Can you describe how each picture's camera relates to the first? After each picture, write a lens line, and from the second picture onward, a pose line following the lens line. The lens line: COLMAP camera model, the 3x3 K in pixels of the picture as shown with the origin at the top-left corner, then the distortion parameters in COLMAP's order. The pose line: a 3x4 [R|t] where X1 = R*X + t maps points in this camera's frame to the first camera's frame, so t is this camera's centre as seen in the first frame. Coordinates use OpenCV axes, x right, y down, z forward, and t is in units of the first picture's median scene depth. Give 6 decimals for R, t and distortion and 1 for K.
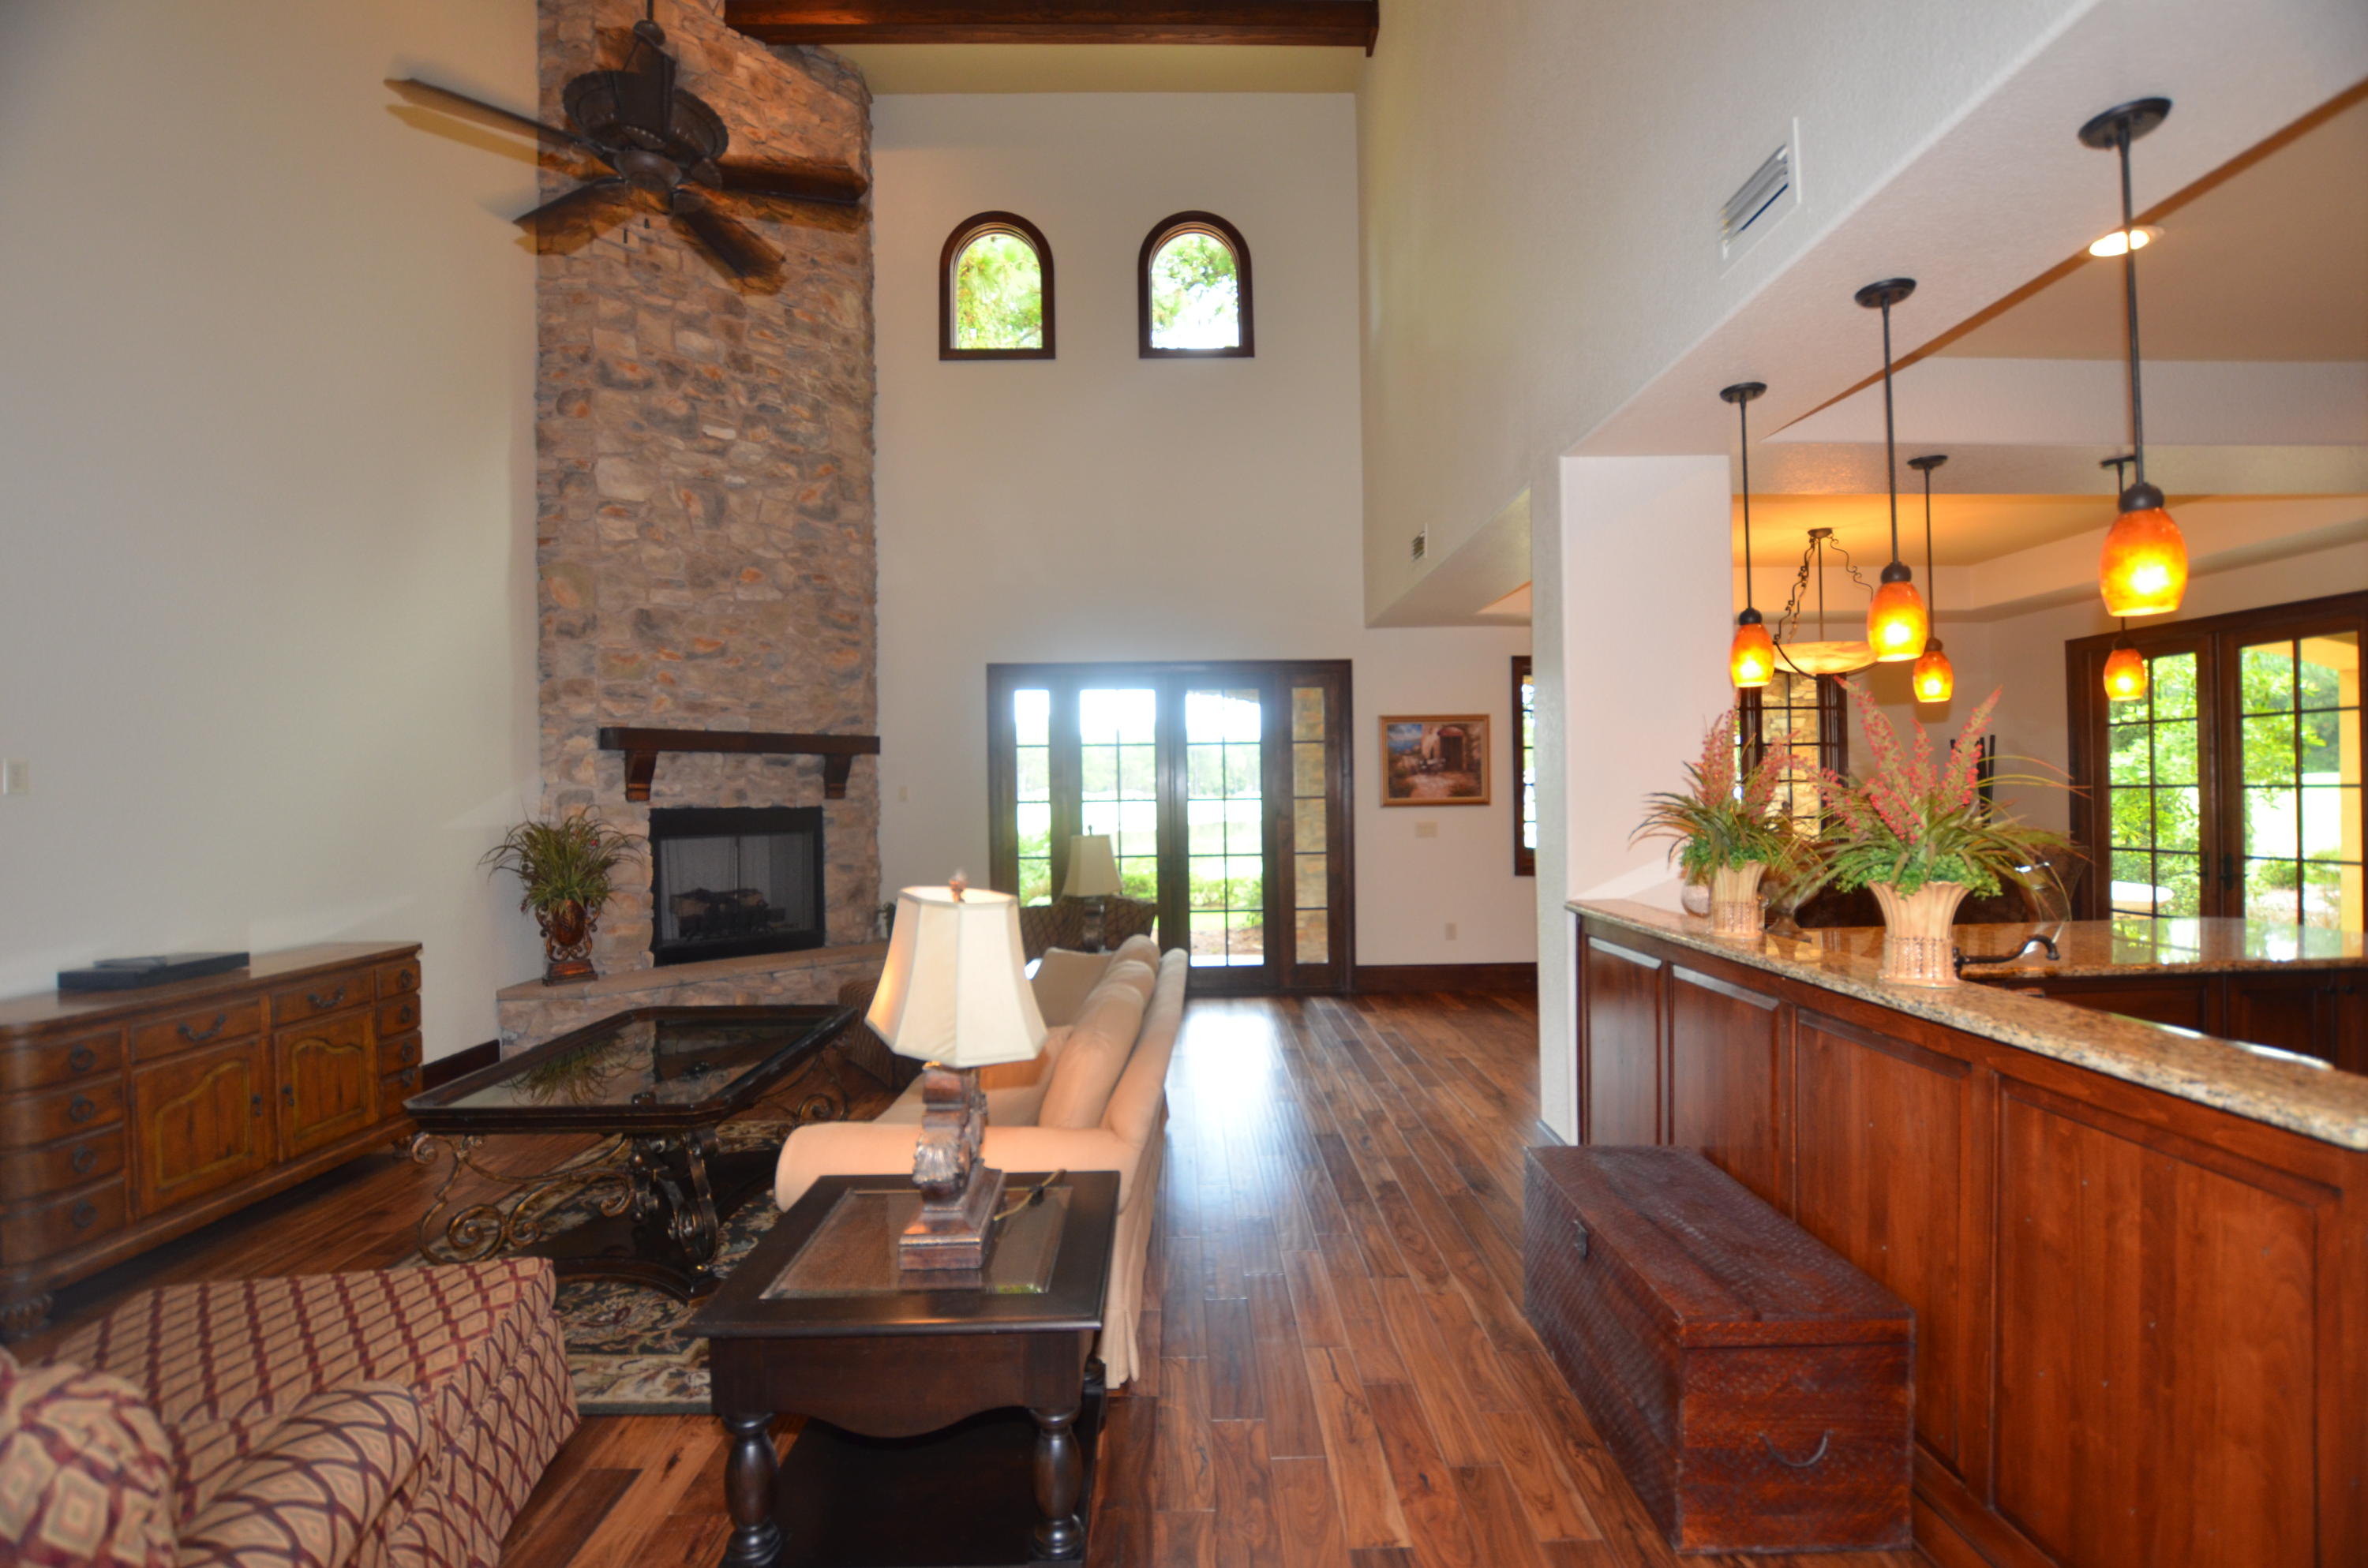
lens RADIAL K [[1034.2, 0, 1190.4], [0, 1034.2, 784.9], [0, 0, 1]] dist [-0.030636, -0.000166]
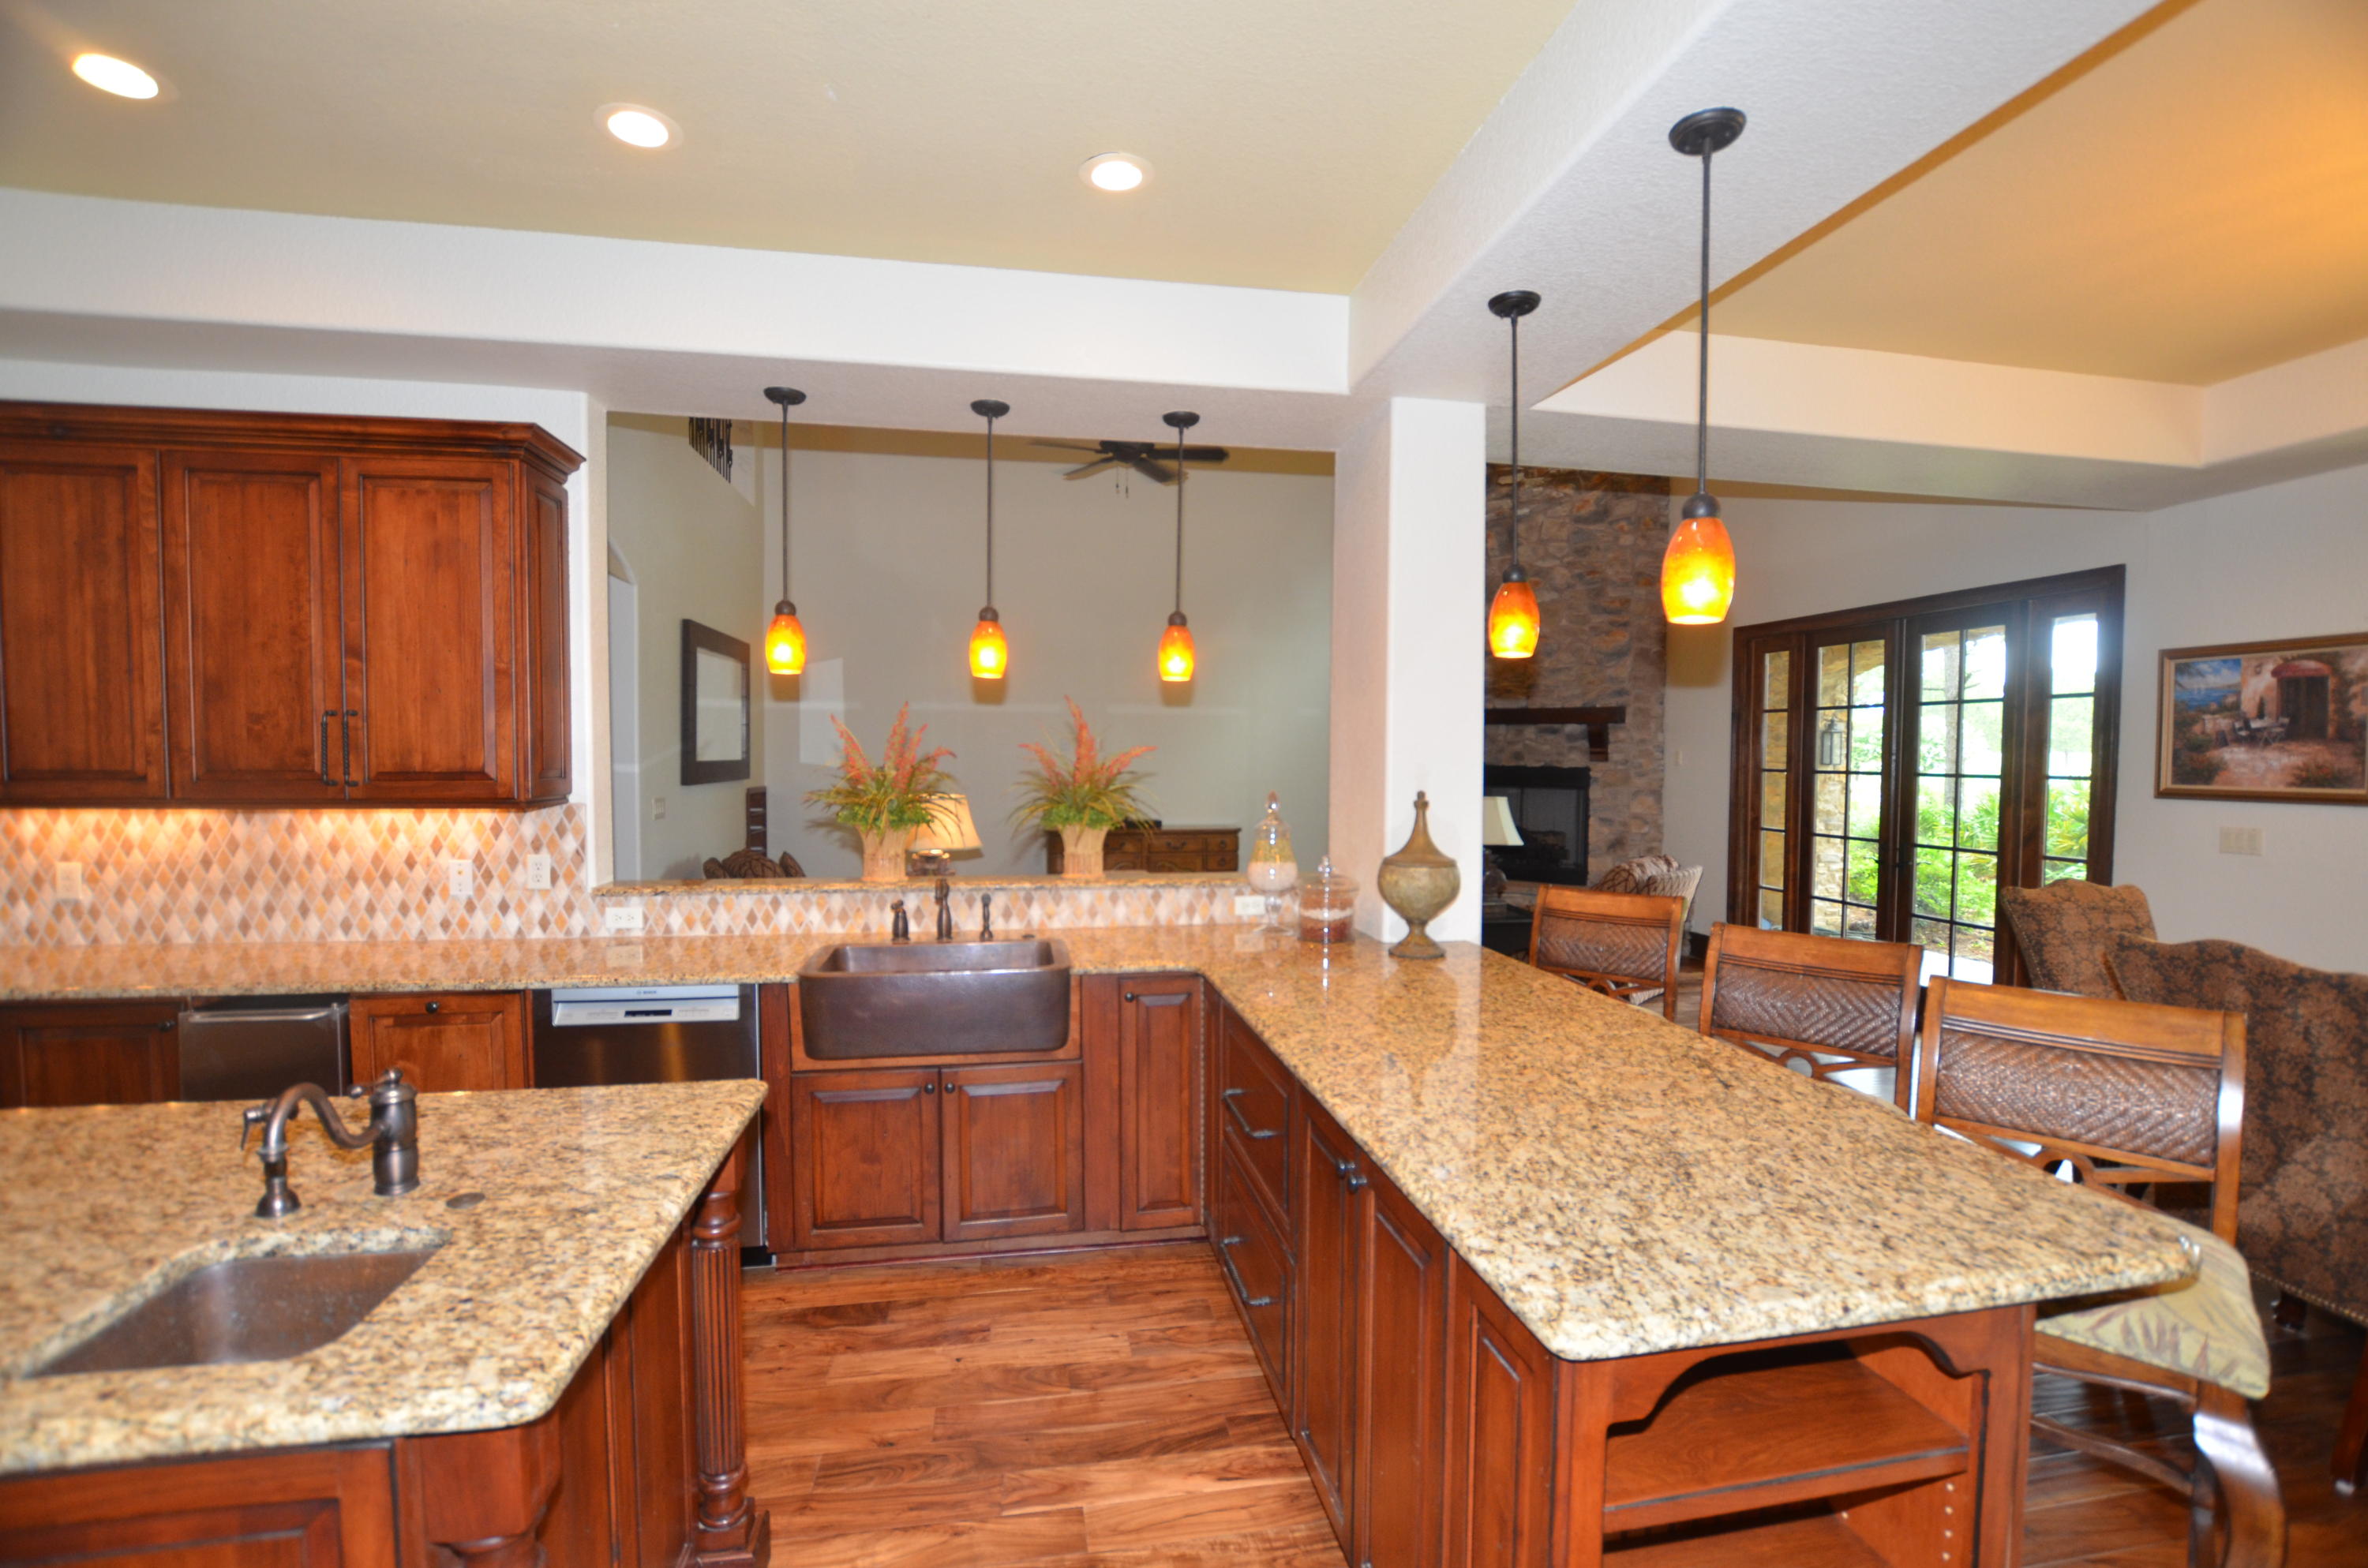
lens RADIAL K [[1039.4, 0, 1197.0], [0, 1039.4, 796.5], [0, 0, 1]] dist [-0.038133, 0.007883]
pose [[0.169066, 0.058053, -0.983893, 0.790902], [-0.001683, 0.998279, 0.058613, -0.015734], [0.985603, -0.008253, 0.168873, 0.377324]]
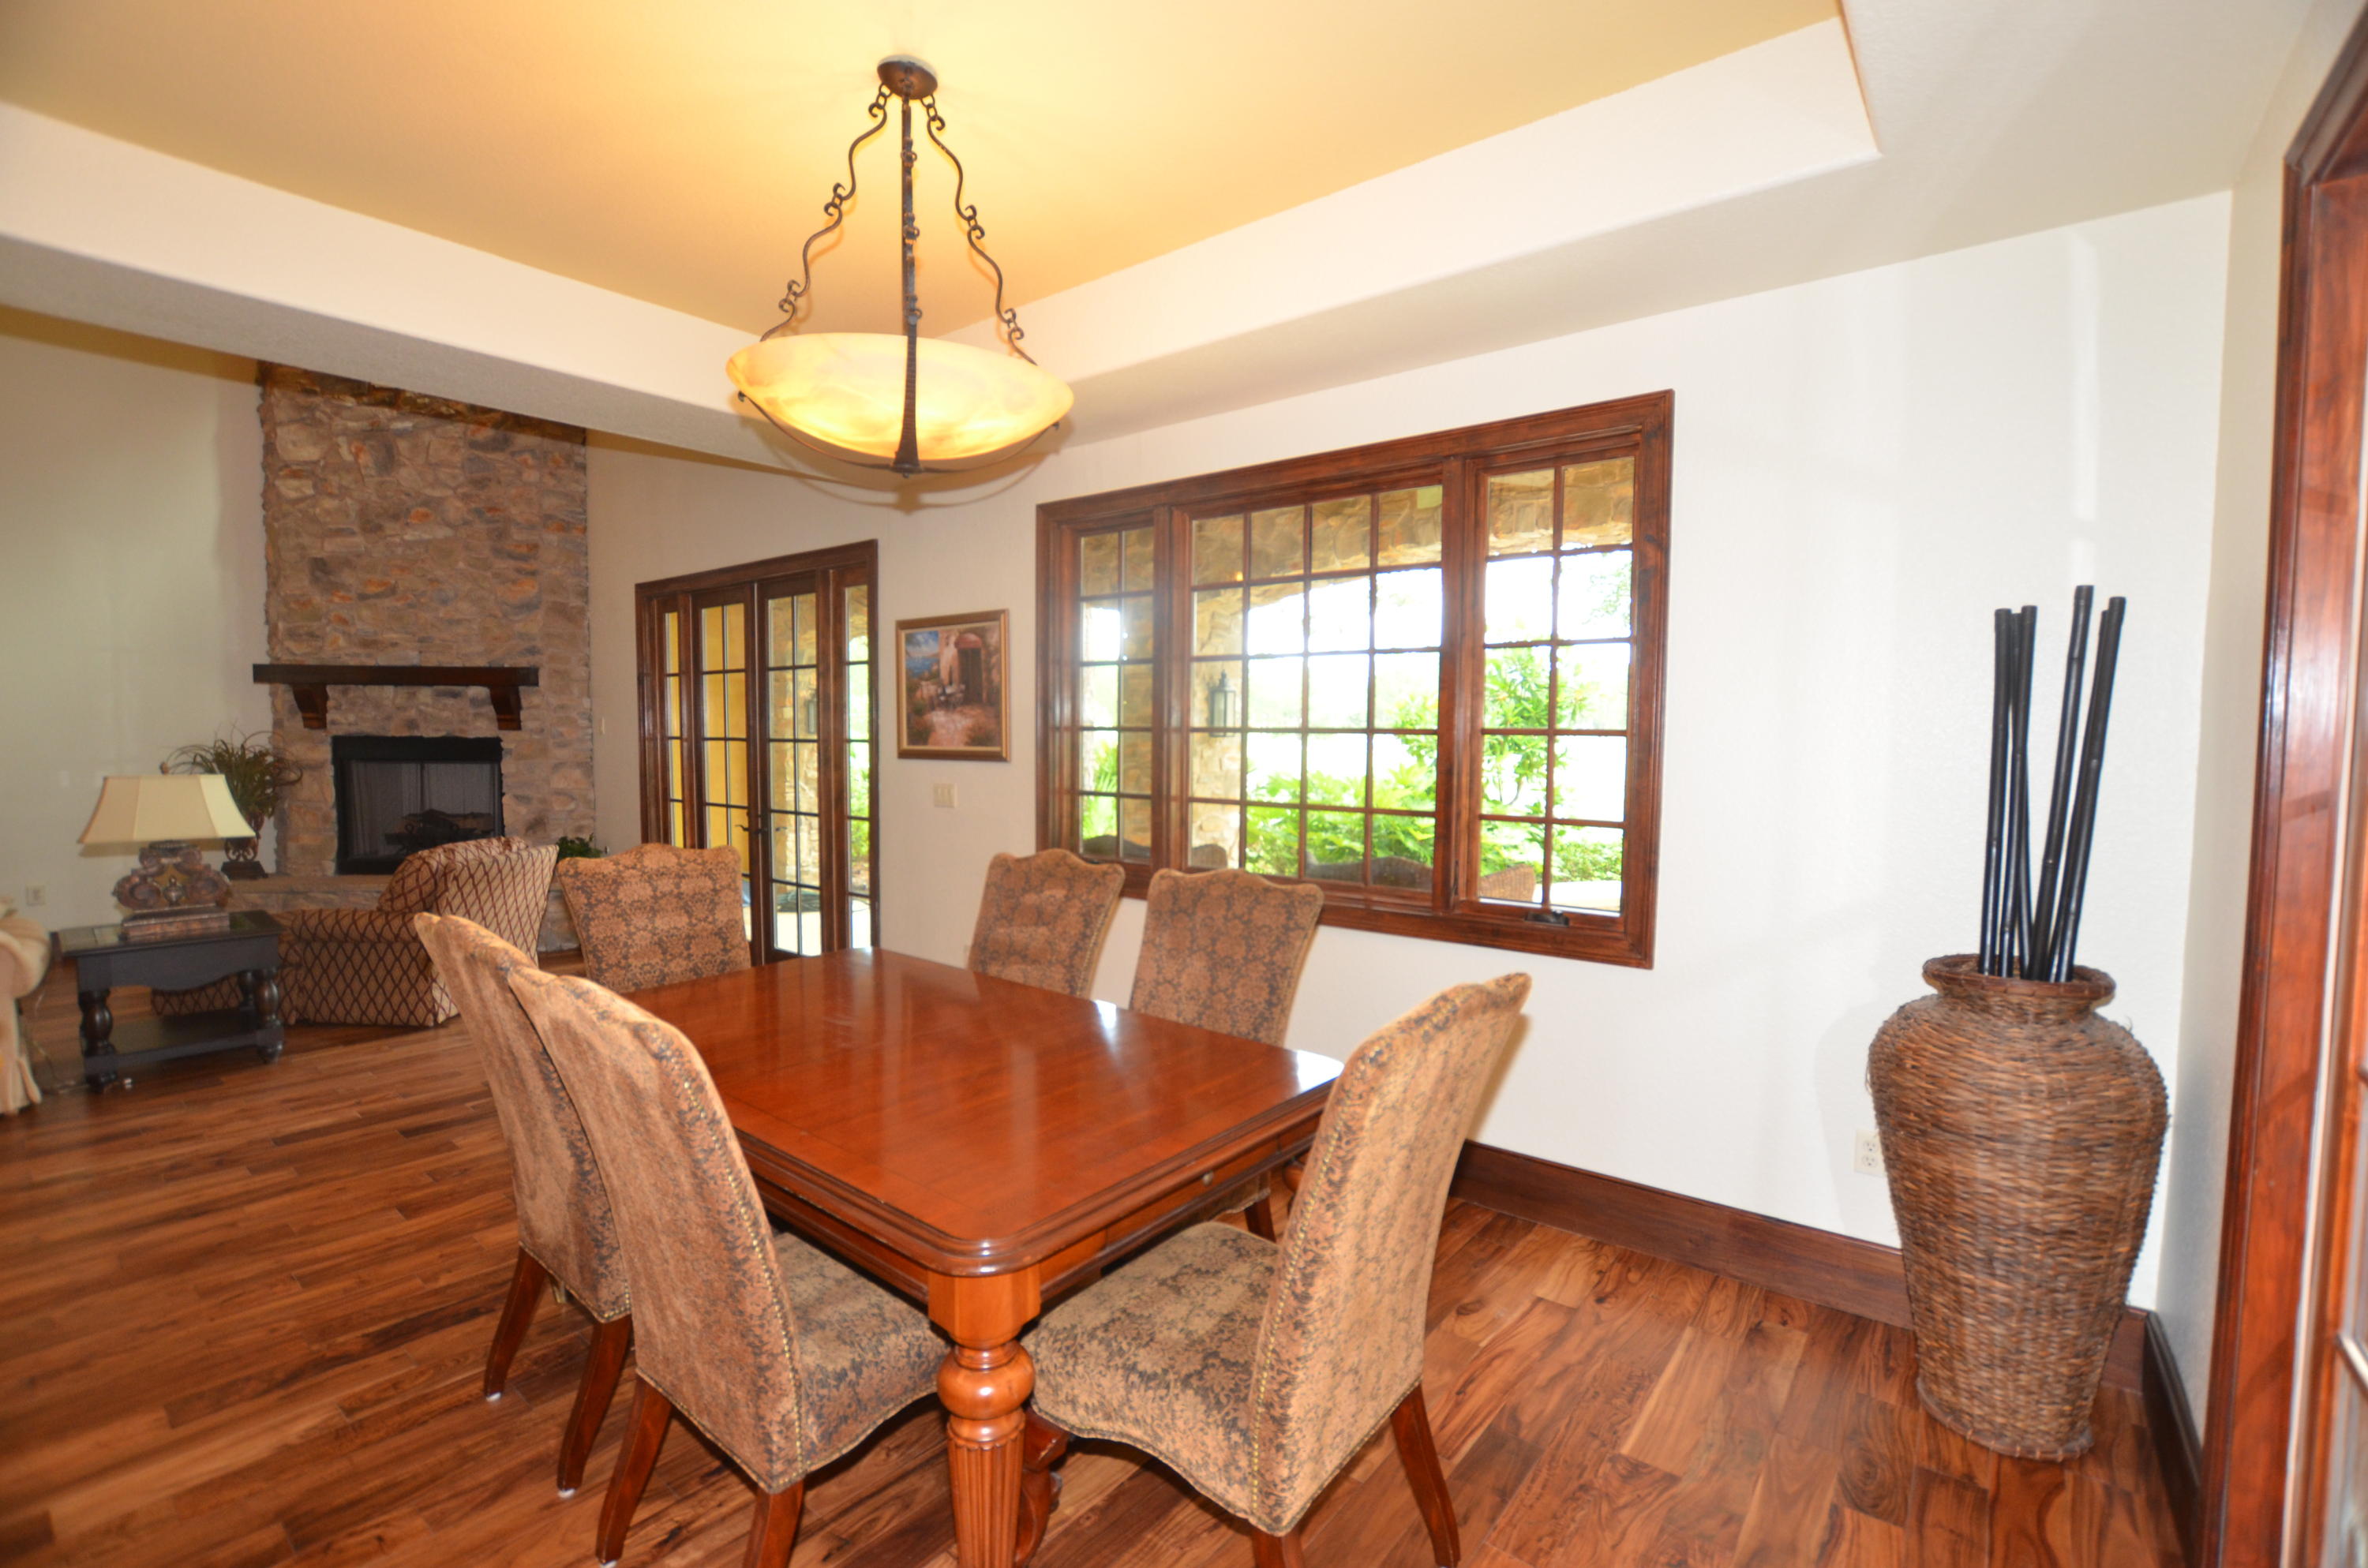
lens RADIAL K [[1047.5, 0, 1195.9], [0, 1047.5, 796.8], [0, 0, 1]] dist [-0.028107, 0.000438]
pose [[0.772060, 0.059770, -0.632733, 0.881837], [-0.013809, 0.996911, 0.077321, -0.009690], [0.635400, -0.050959, 0.770500, 0.689426]]
